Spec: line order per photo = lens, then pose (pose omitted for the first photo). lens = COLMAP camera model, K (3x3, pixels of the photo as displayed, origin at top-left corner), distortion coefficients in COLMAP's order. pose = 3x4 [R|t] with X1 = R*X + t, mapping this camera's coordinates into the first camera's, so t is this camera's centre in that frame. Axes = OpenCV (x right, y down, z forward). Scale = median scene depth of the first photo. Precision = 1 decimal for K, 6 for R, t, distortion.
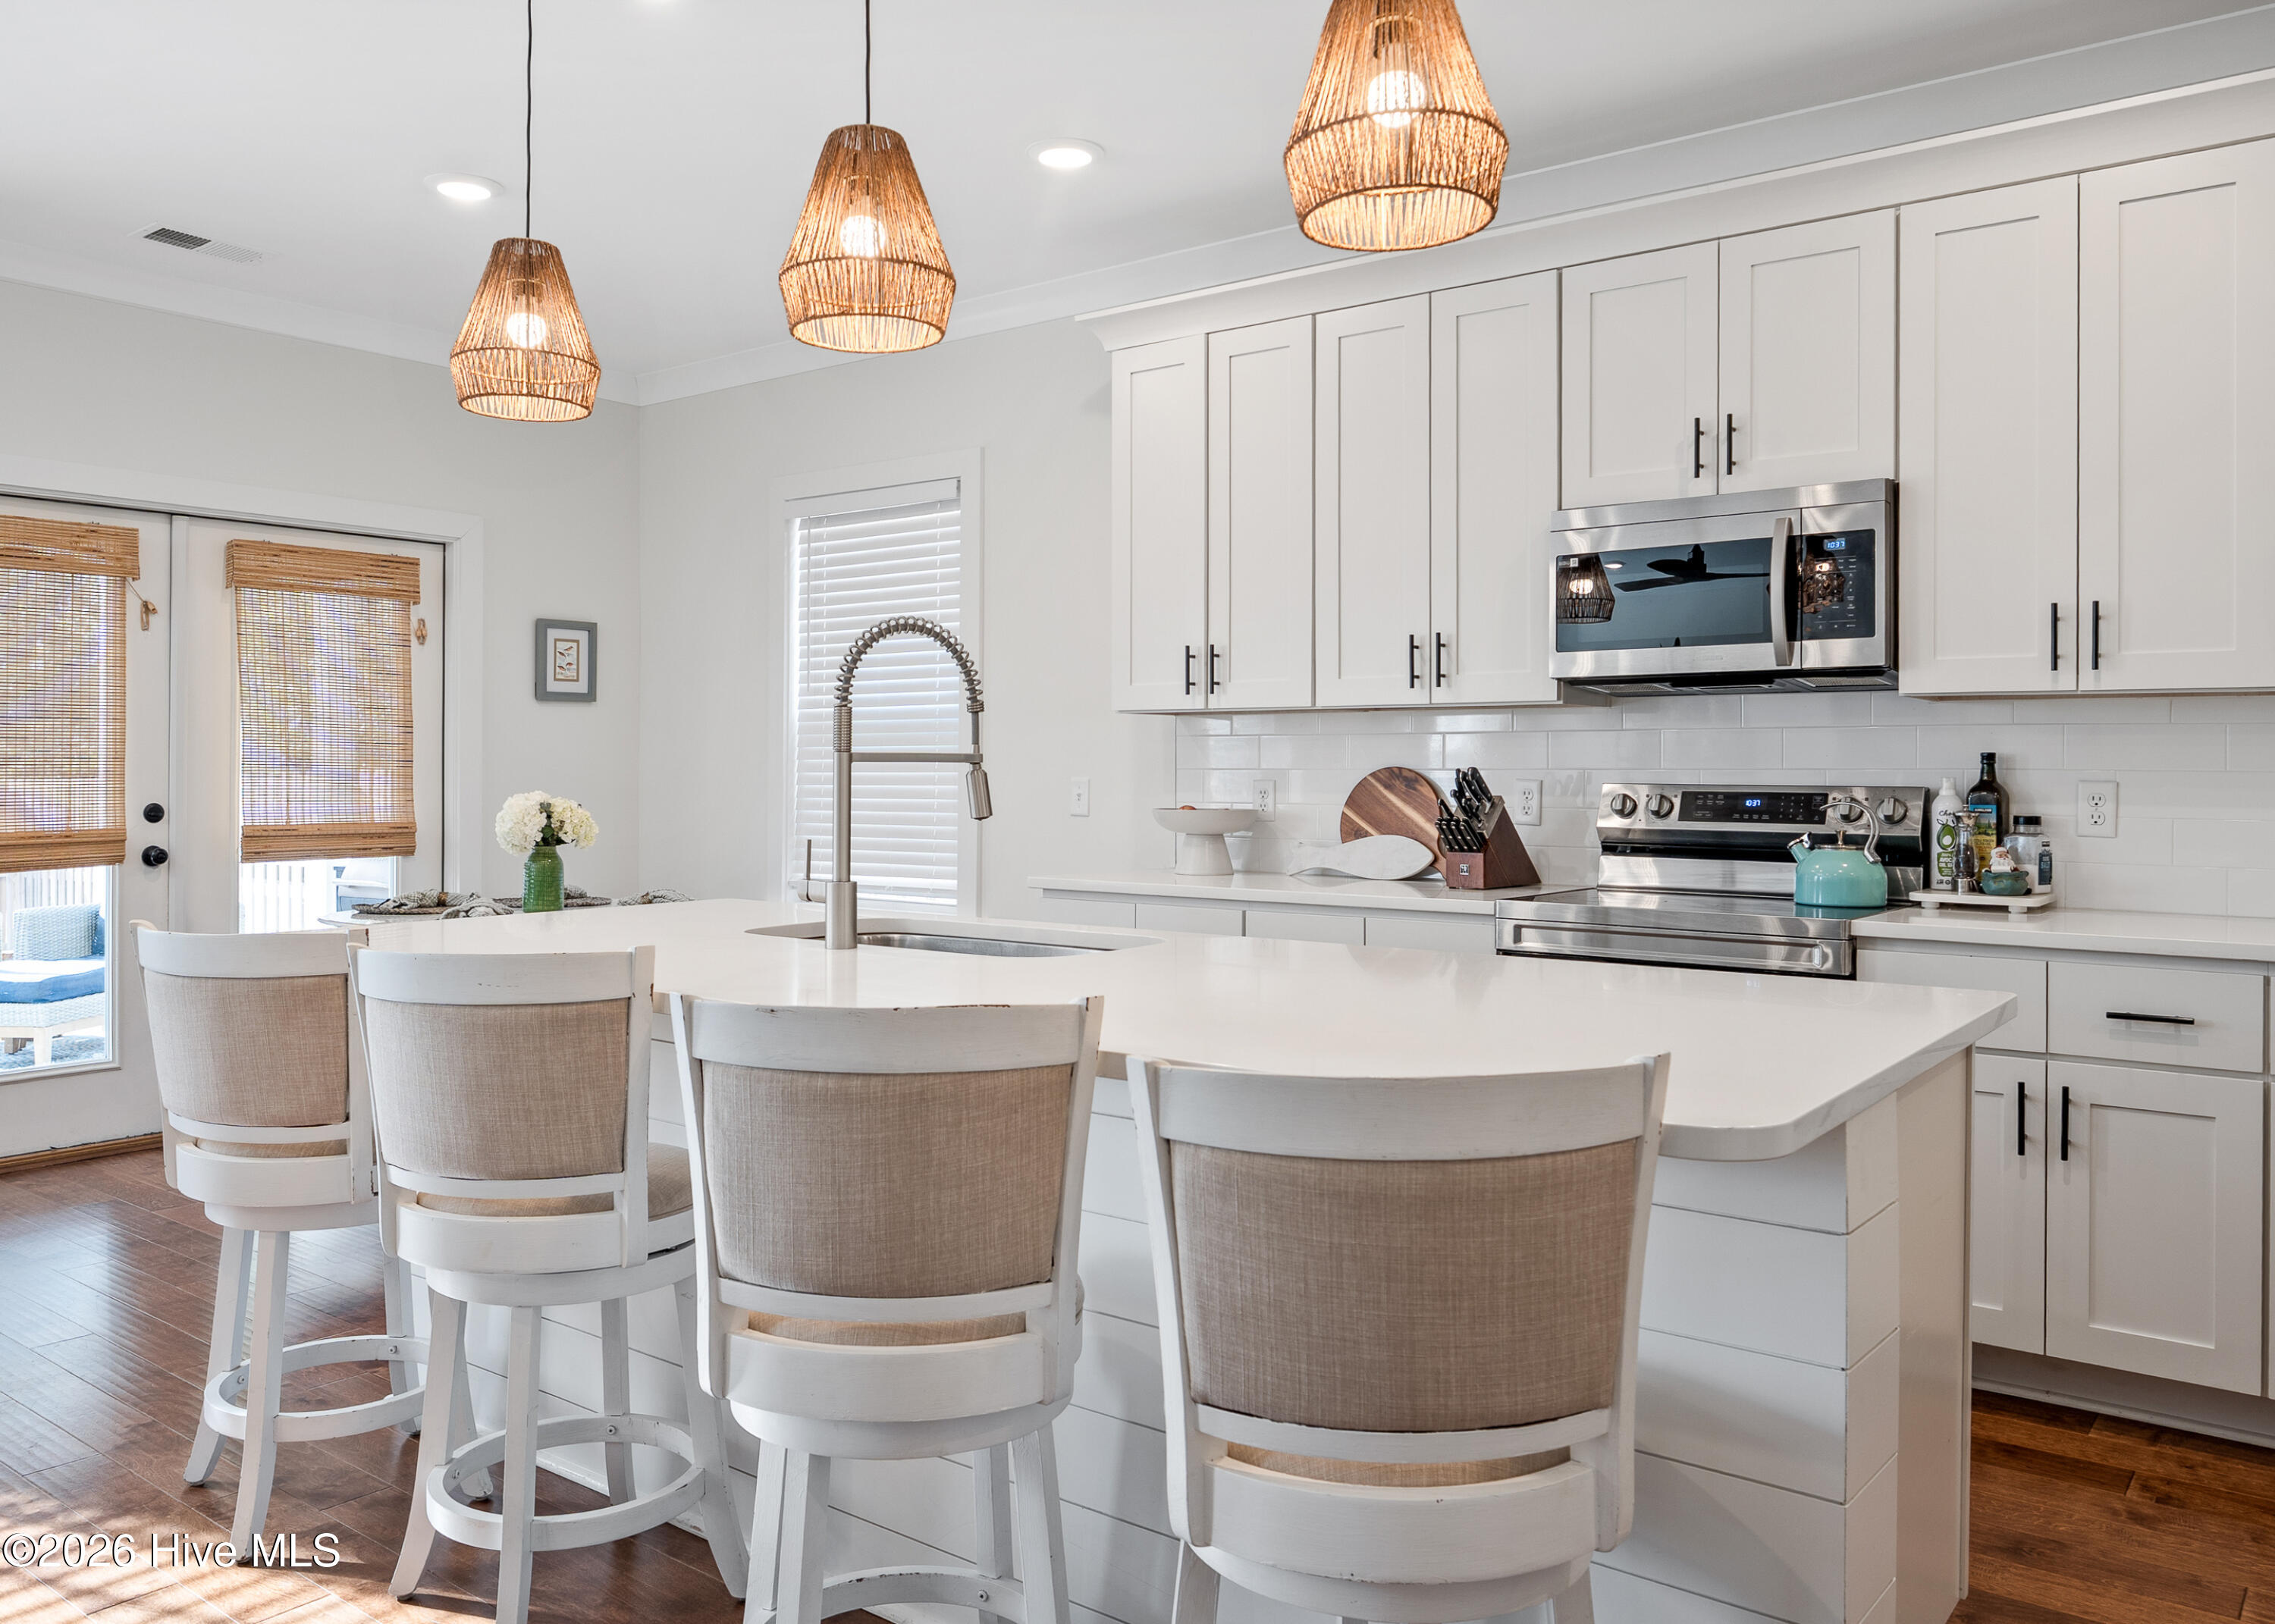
lens RADIAL K [[1711.8, 0, 1116.7], [0, 1711.8, 742.7], [0, 0, 1]] dist [-0.009999, -0.000278]
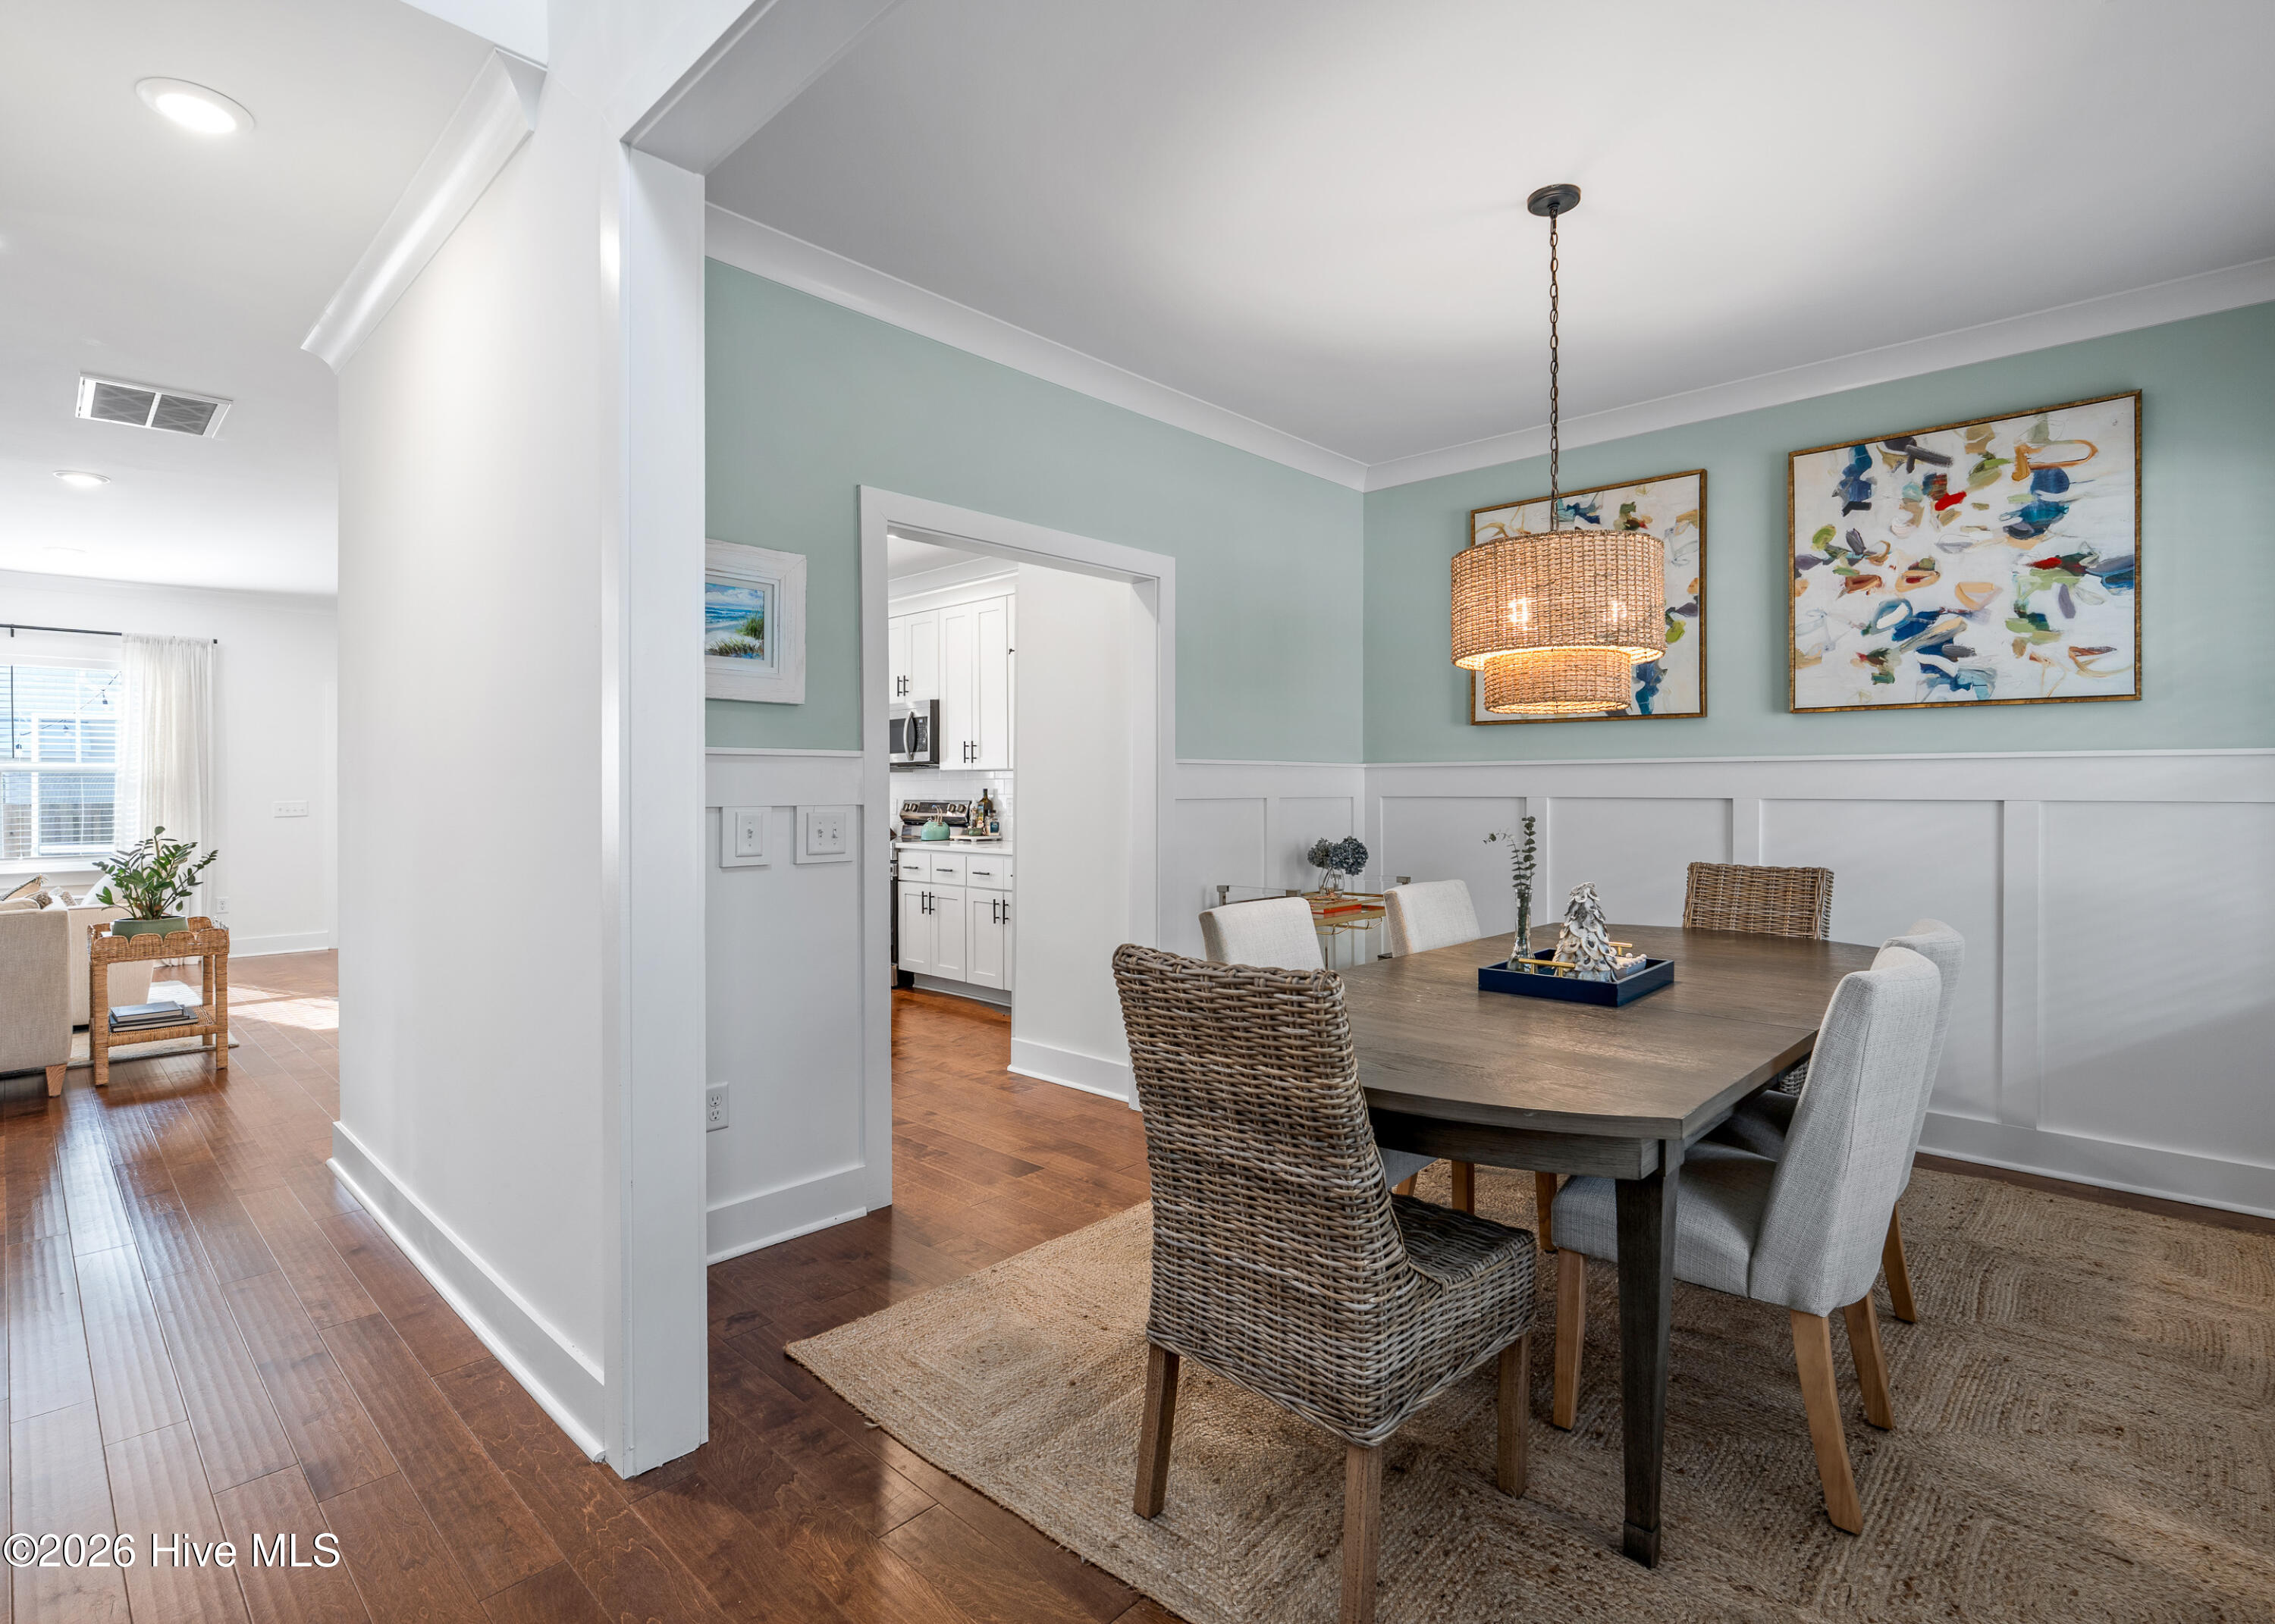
lens RADIAL K [[1088.5, 0, 1126.3], [0, 1088.5, 800.4], [0, 0, 1]] dist [-0.008376, 0.001938]
pose [[0.996030, -0.006113, -0.088813, 0.804289], [0.007632, 0.999830, 0.016775, -0.003832], [0.088695, -0.017386, 0.995907, -0.769909]]
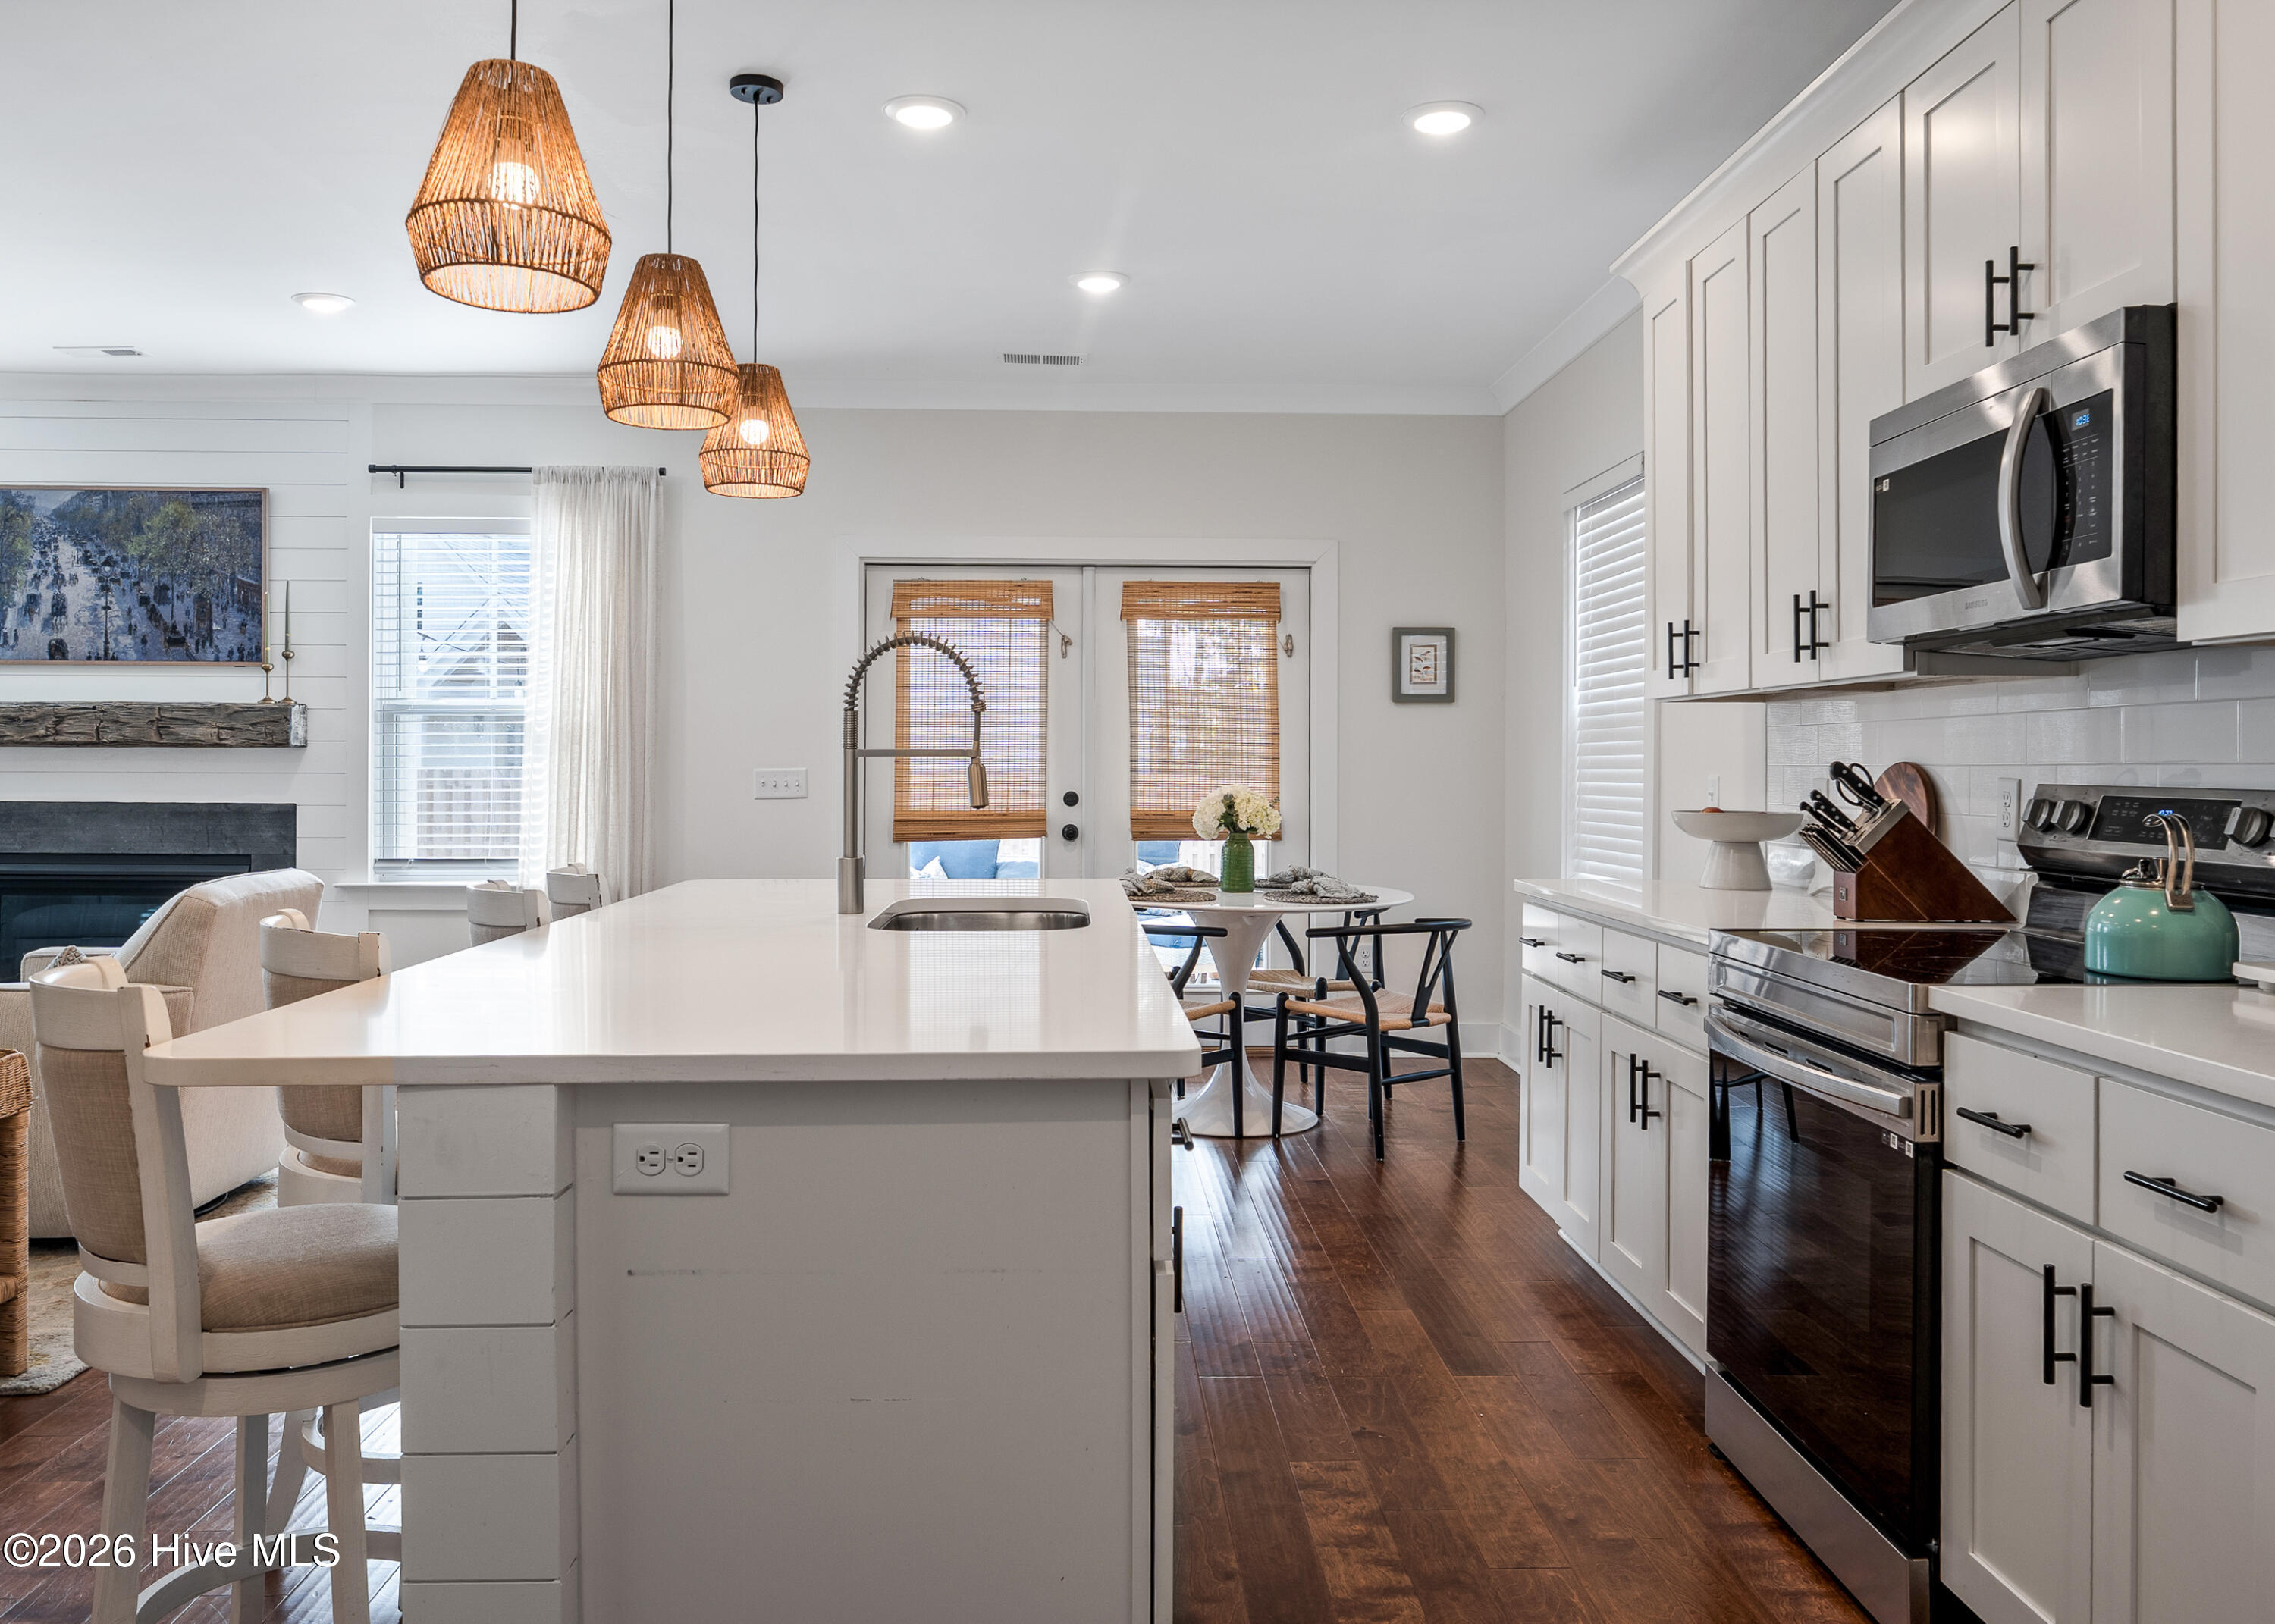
lens RADIAL K [[1711.8, 0, 1144.3], [0, 1711.8, 752.9], [0, 0, 1]] dist [-0.009999, -0.000278]
pose [[0.649203, -0.005167, -0.760598, 0.572882], [0.010156, 0.999947, 0.001876, 0.005524], [0.760547, -0.008943, 0.649221, 0.252404]]
